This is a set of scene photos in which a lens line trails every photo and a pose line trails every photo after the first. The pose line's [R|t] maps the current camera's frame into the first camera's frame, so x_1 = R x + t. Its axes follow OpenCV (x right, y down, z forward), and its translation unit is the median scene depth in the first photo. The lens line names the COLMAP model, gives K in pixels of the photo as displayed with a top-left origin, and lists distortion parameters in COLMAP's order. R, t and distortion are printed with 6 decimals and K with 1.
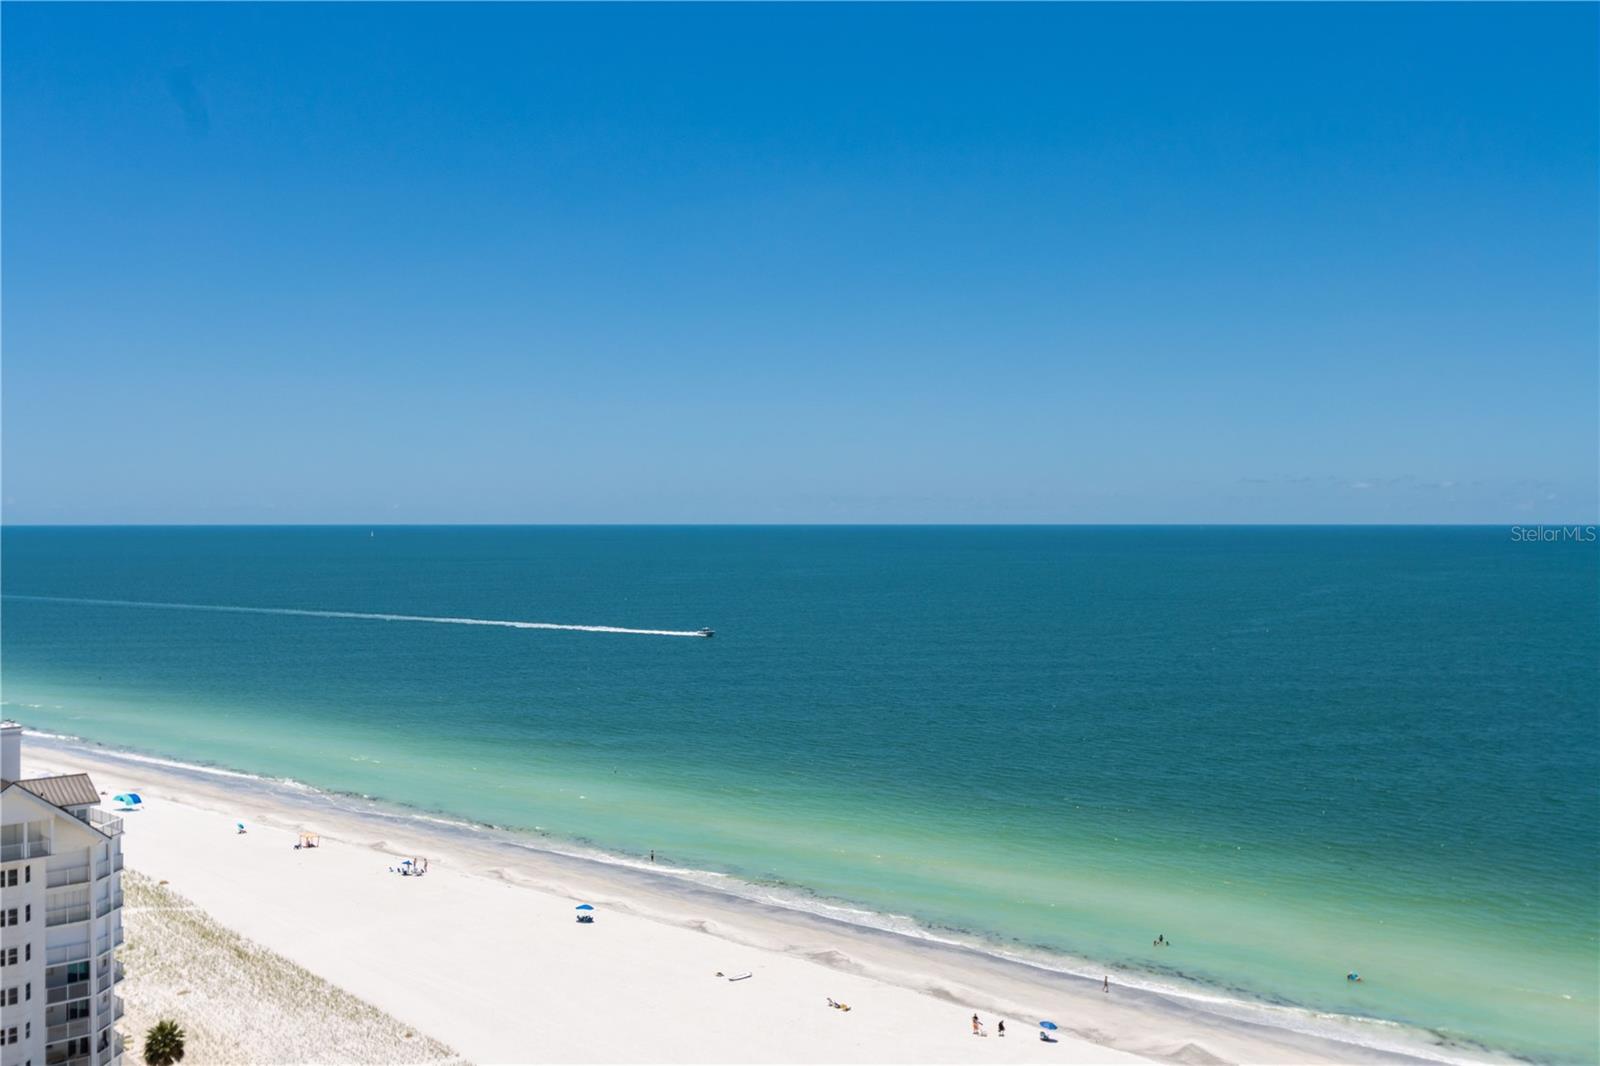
lens RADIAL K [[1675.7, 0, 801.4], [0, 1675.7, 533.7], [0, 0, 1]] dist [0.033710, 0.000000]
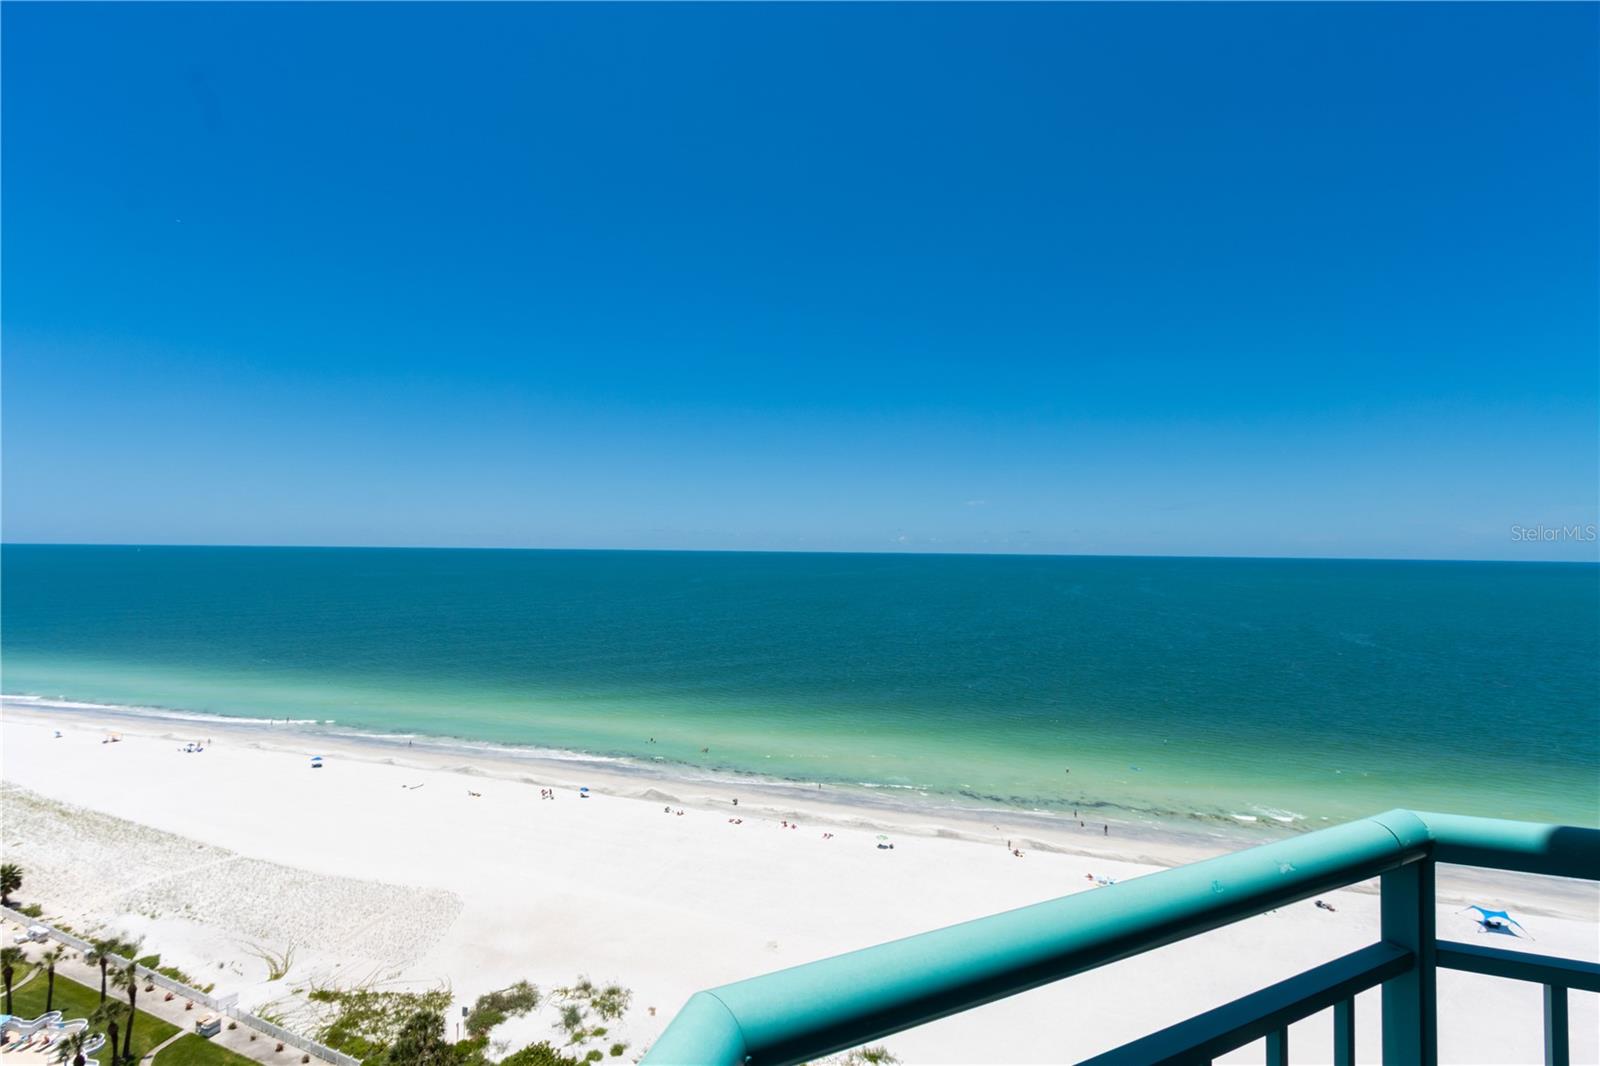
lens RADIAL K [[736.8, 0, 761.6], [0, 736.8, 561.2], [0, 0, 1]] dist [0.016140, -0.002984]
pose [[0.887934, 0.006959, 0.459918, -0.075475], [-0.010751, 0.999926, 0.005626, -0.000221], [-0.459845, -0.009940, 0.887944, 0.075473]]
